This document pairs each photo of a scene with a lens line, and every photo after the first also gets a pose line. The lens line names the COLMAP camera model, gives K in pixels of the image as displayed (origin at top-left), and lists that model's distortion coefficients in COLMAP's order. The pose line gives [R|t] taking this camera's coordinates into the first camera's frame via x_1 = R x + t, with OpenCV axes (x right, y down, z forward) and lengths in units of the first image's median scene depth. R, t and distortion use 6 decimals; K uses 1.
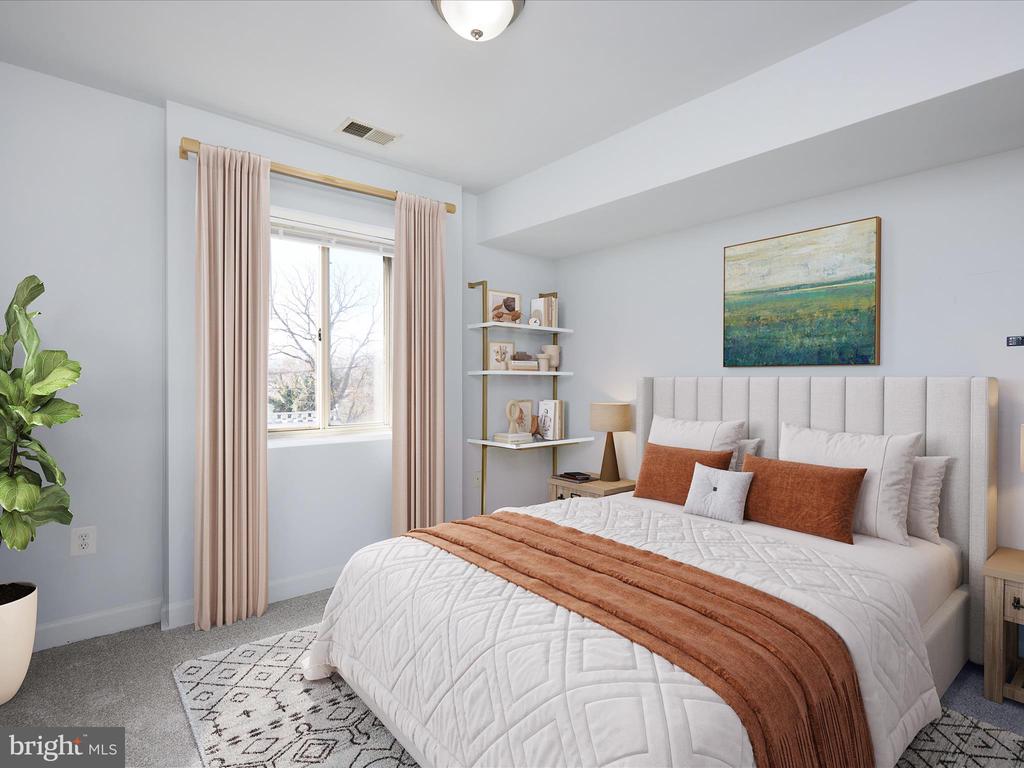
lens RADIAL K [[535.0, 0, 512.0], [0, 535.0, 384.0], [0, 0, 1]] dist [0.001167, 0.000180]
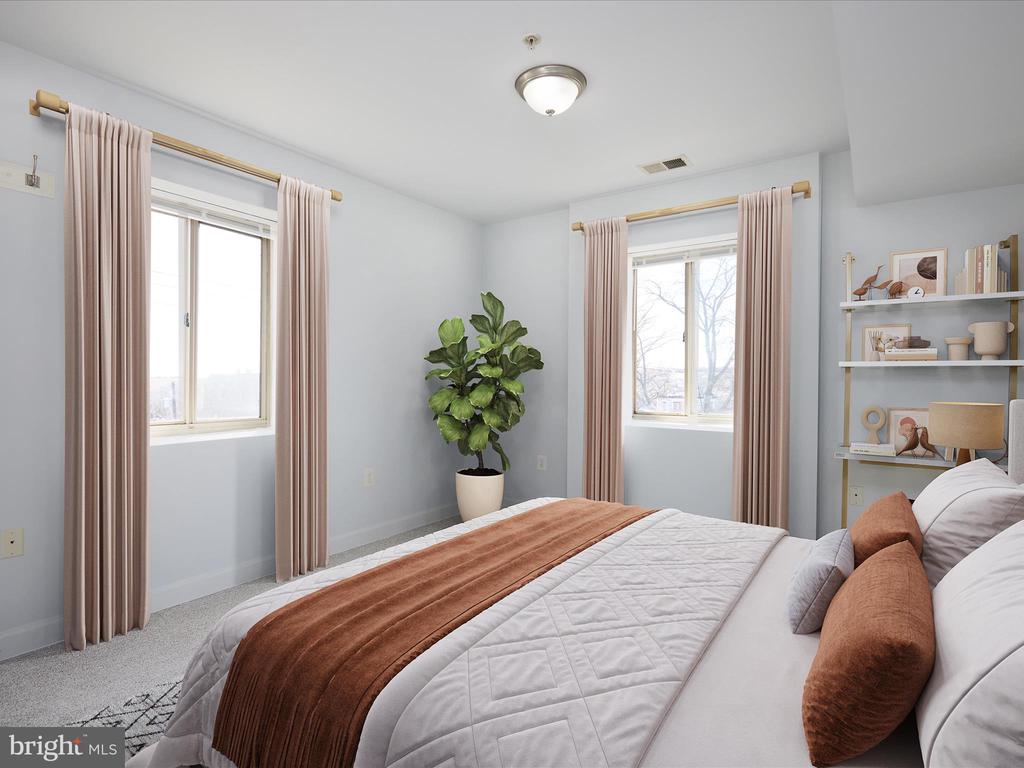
lens RADIAL K [[535.0, 0, 512.0], [0, 535.0, 384.0], [0, 0, 1]] dist [0.001167, 0.000180]
pose [[0.285085, 0.007054, -0.958476, 0.673123], [-0.015675, 0.999874, 0.002697, 0.016618], [0.958374, 0.014255, 0.285160, 0.283714]]
